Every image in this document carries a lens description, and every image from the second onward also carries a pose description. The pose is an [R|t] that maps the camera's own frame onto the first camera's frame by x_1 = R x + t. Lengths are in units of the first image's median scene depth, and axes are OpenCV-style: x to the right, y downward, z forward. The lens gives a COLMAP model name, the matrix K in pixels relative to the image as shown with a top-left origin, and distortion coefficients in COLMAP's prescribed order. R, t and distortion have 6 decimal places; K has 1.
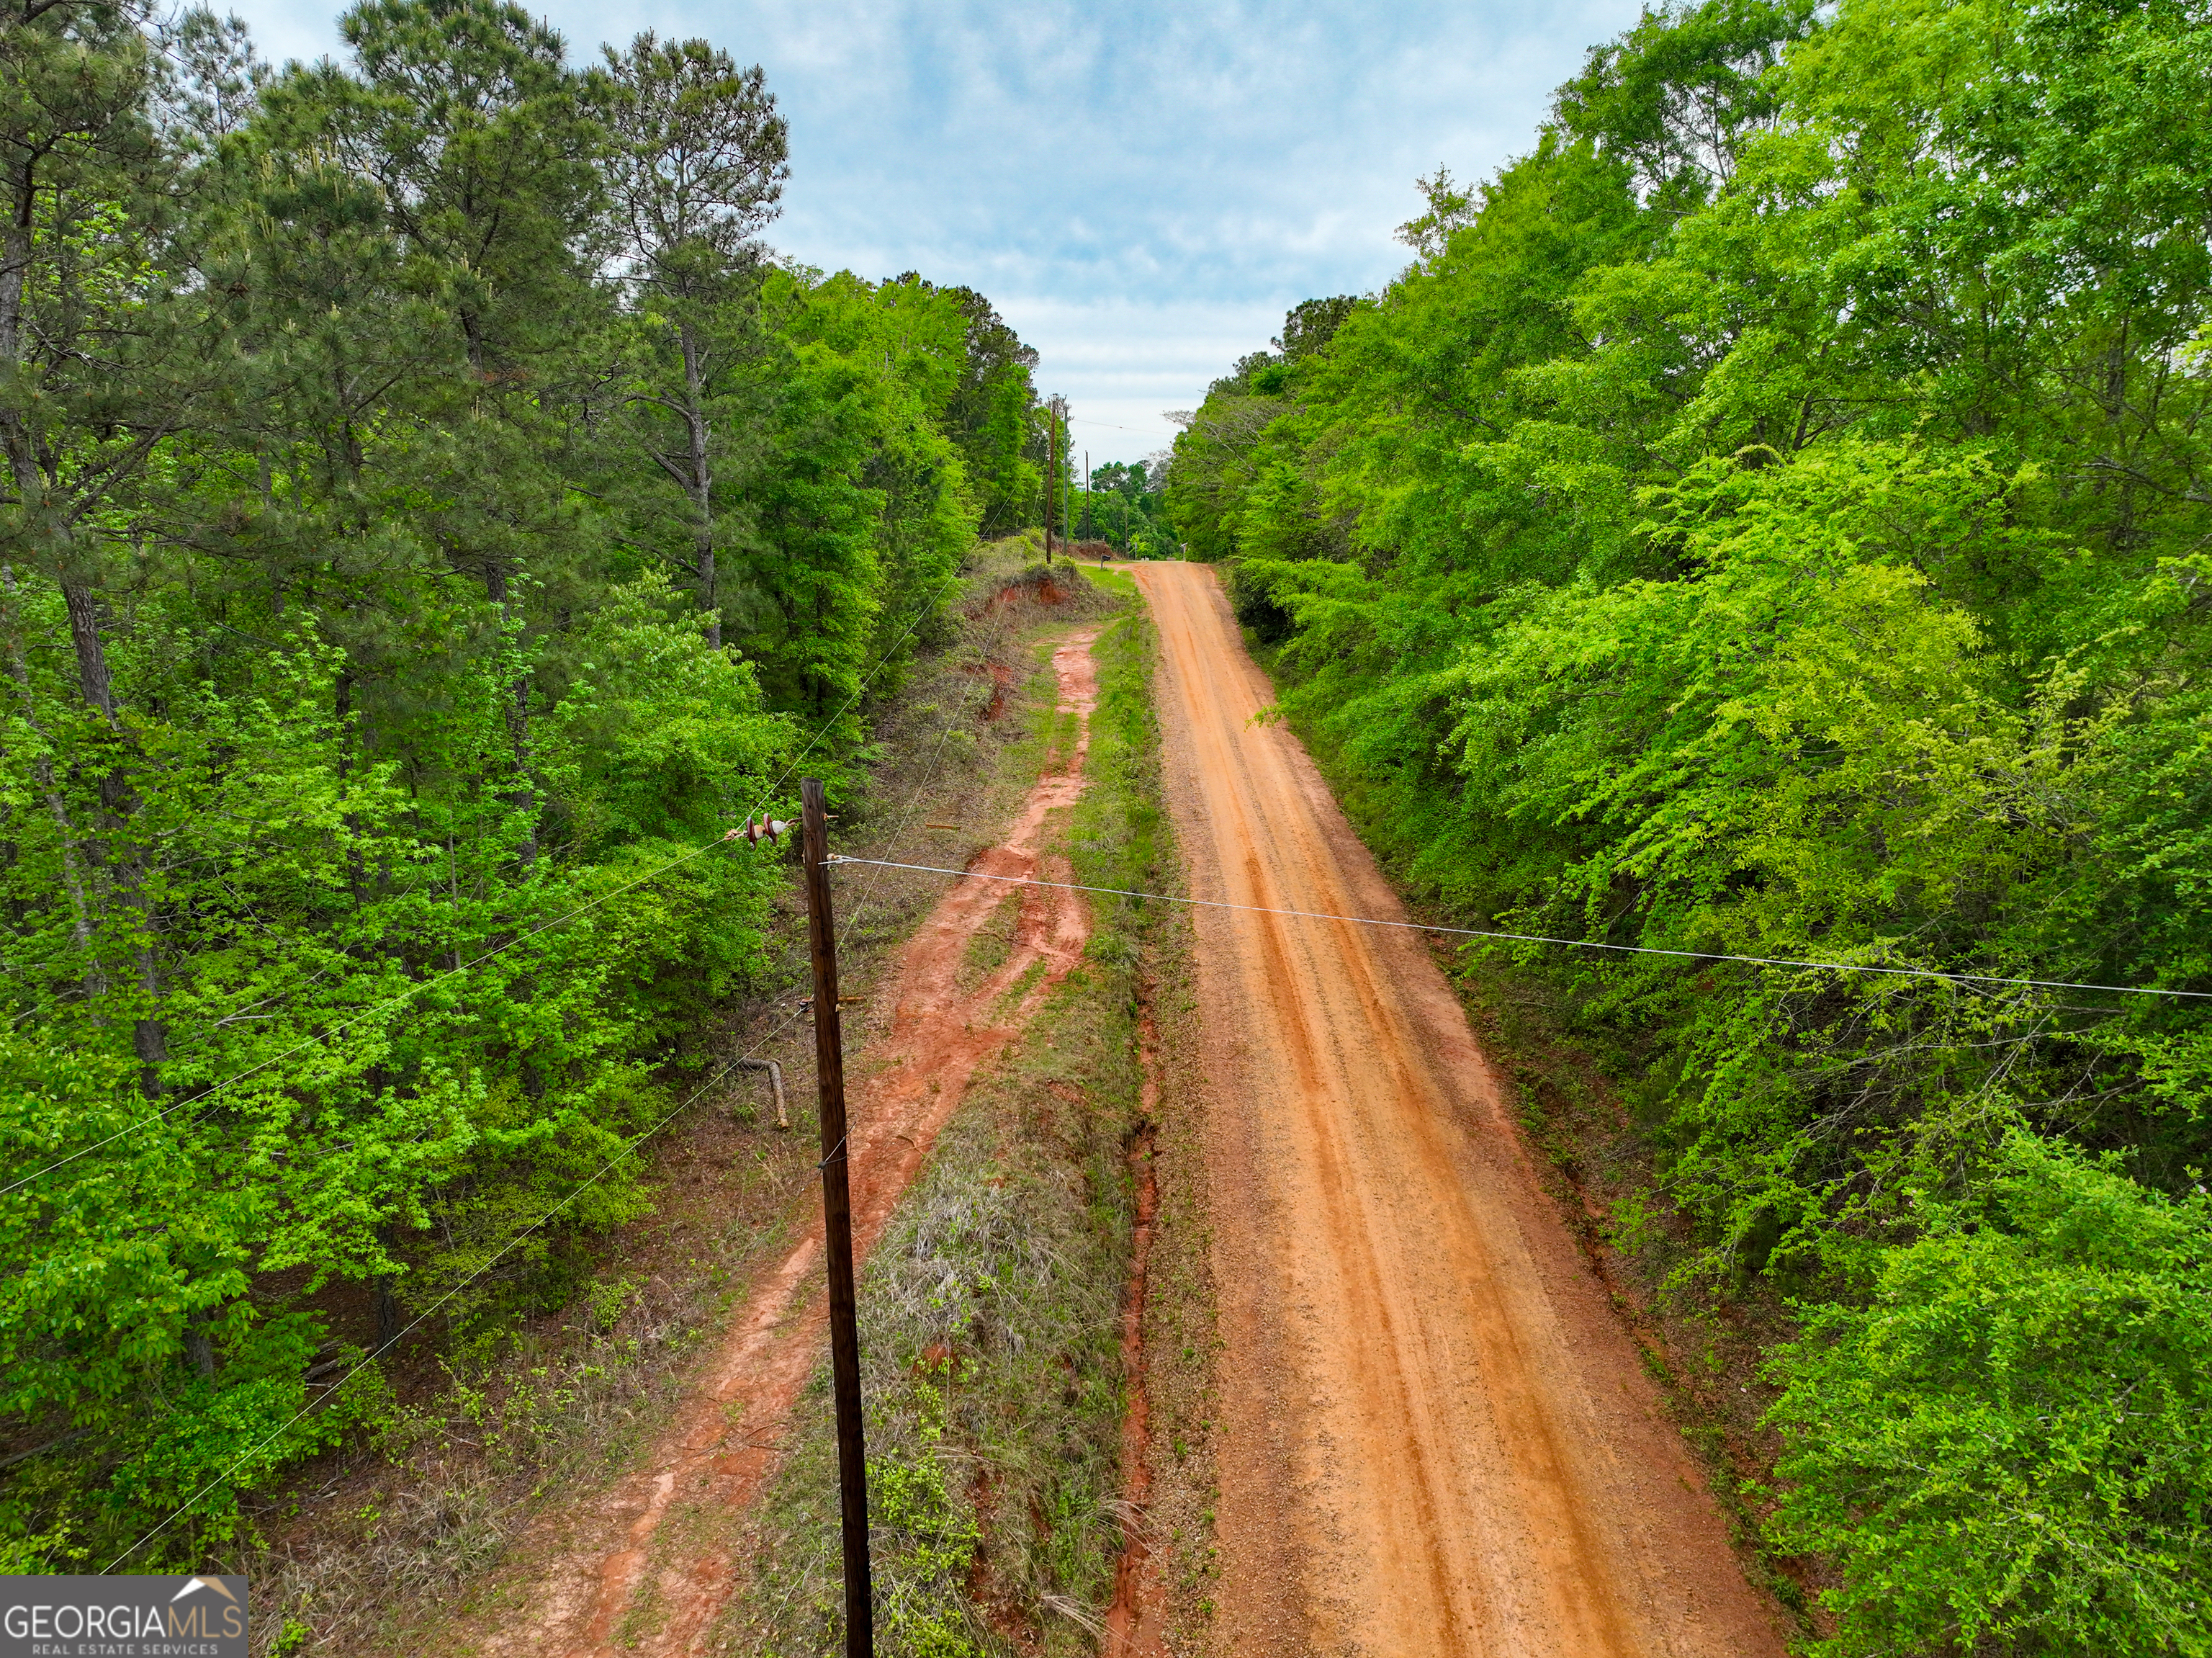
lens RADIAL K [[1531.3, 0, 1106.0], [0, 1531.3, 829.0], [0, 0, 1]] dist [0.000893, 0.010856]
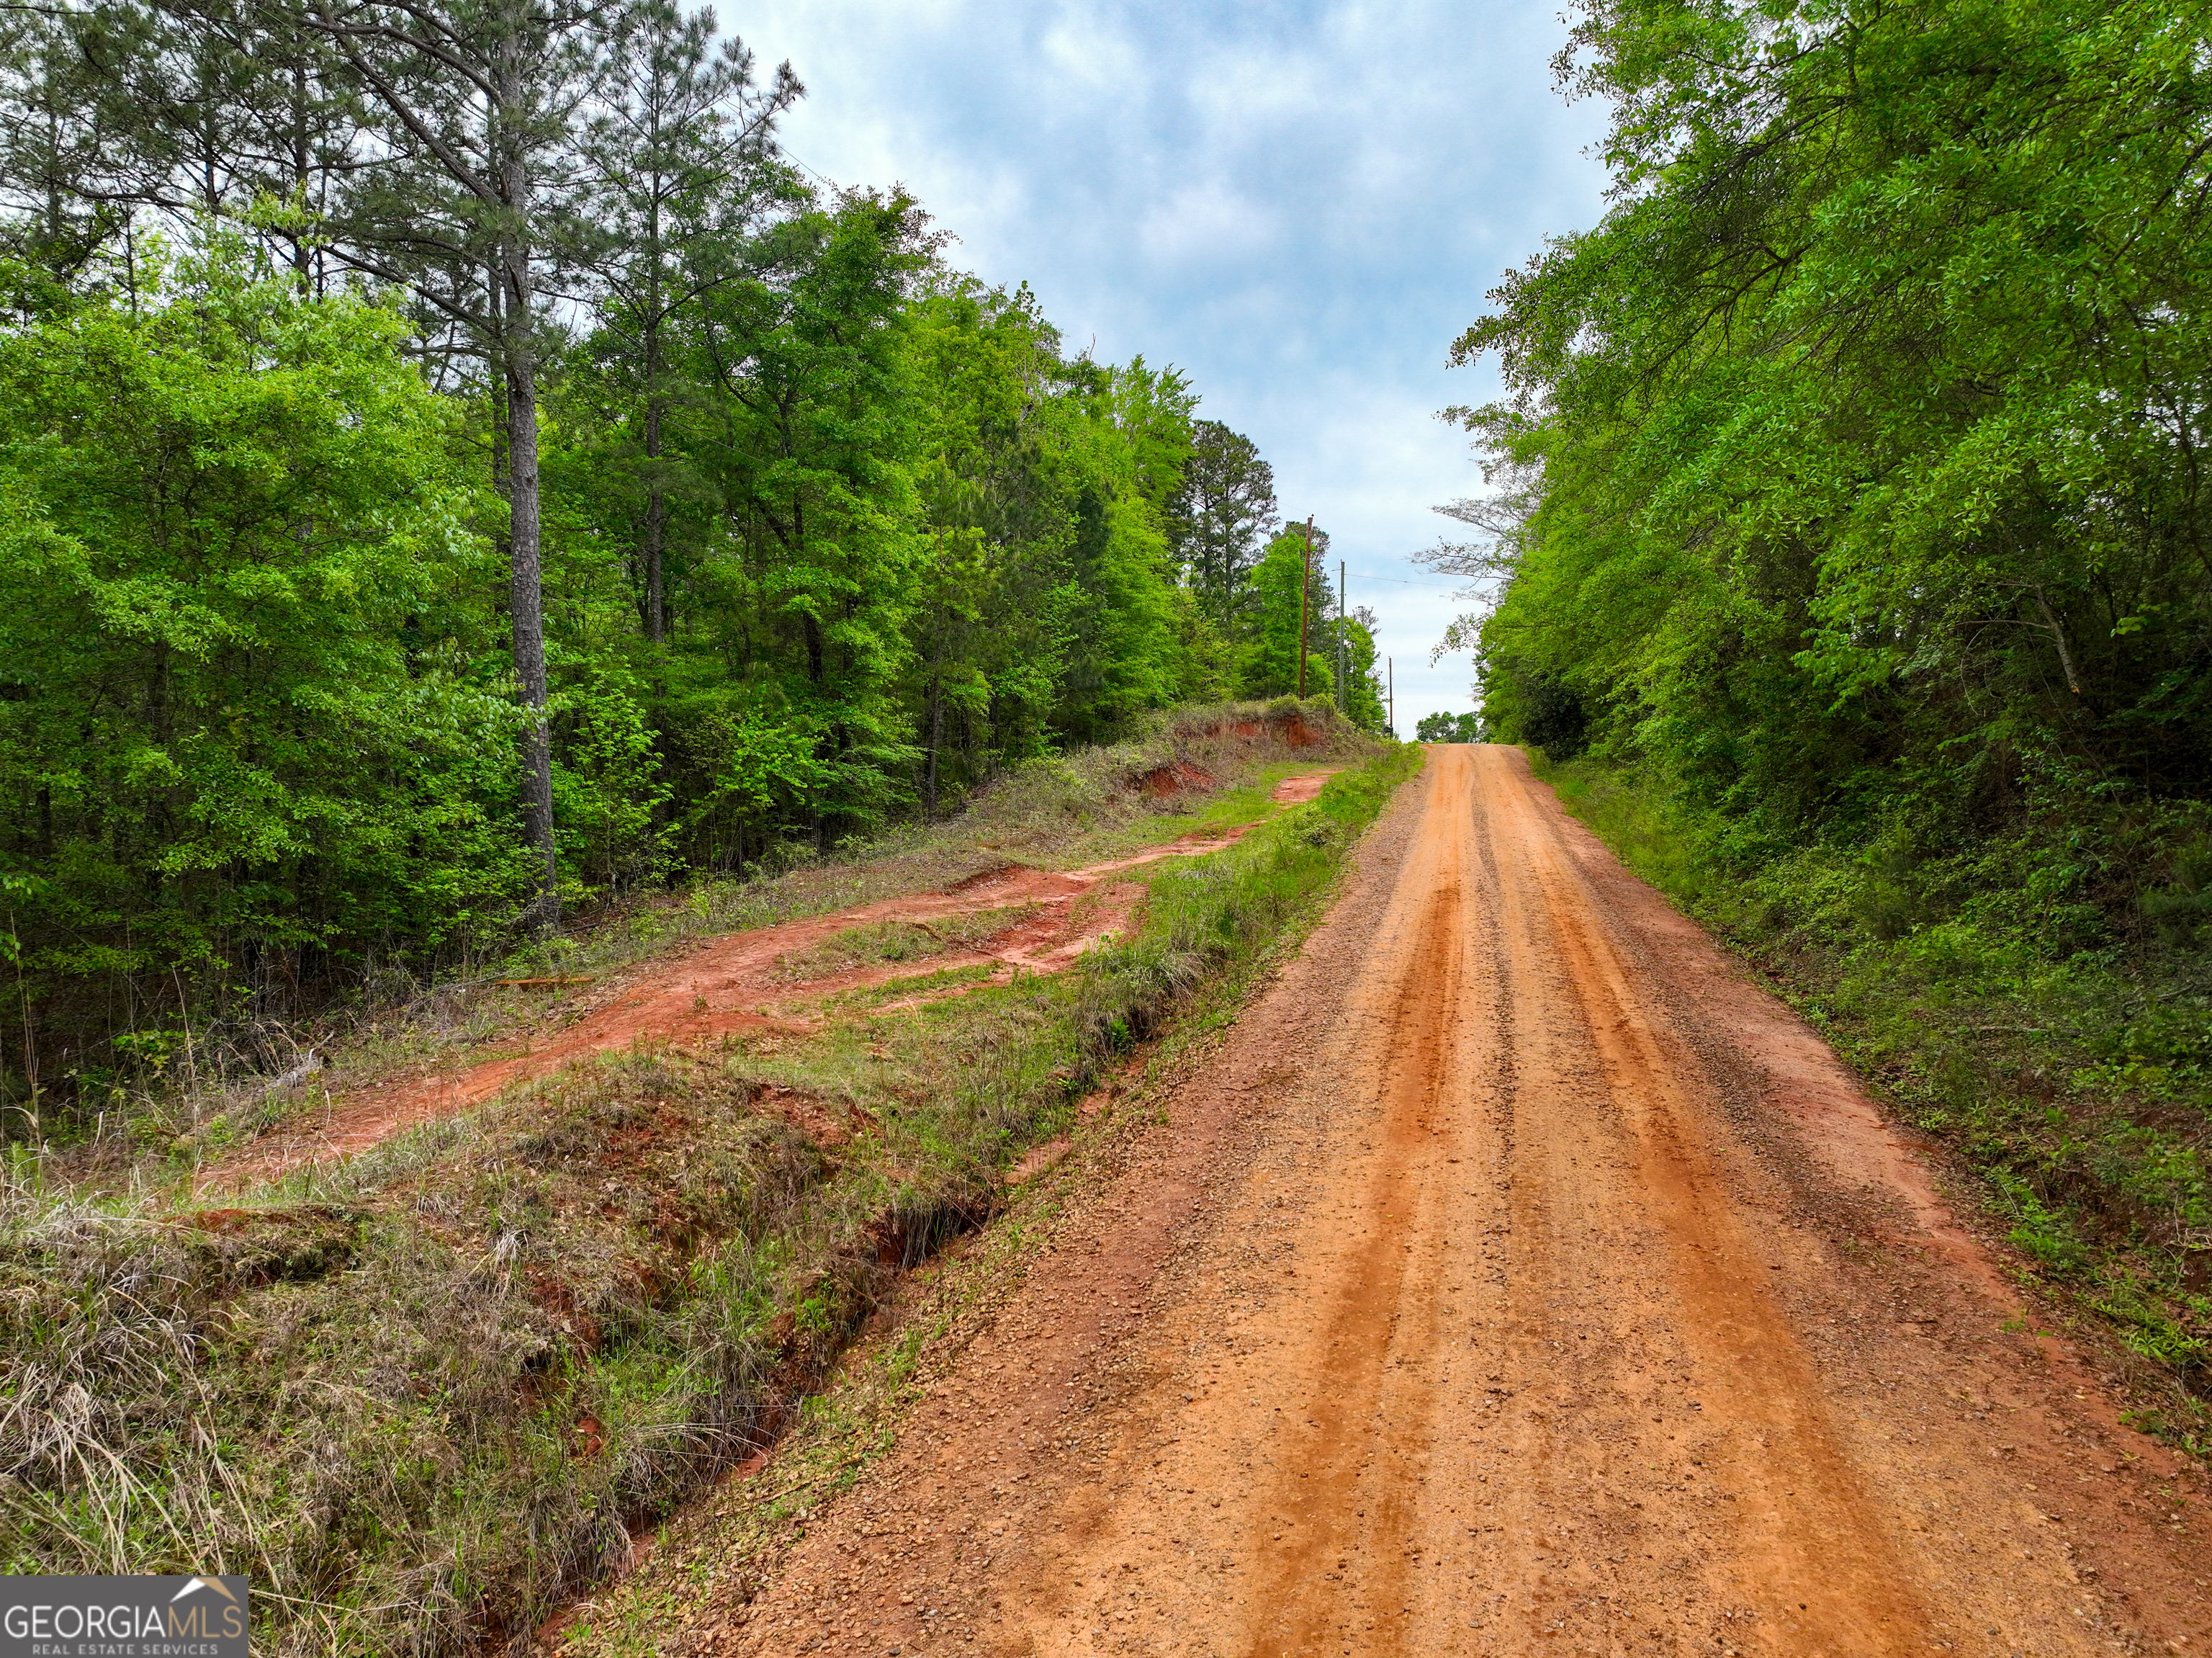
lens RADIAL K [[1531.3, 0, 1106.0], [0, 1531.3, 829.0], [0, 0, 1]] dist [0.000893, 0.010856]
pose [[0.975861, 0.002785, -0.218375, 0.125583], [-0.041905, 0.983726, -0.174718, 0.142500], [0.214335, 0.179652, 0.960097, 0.516037]]
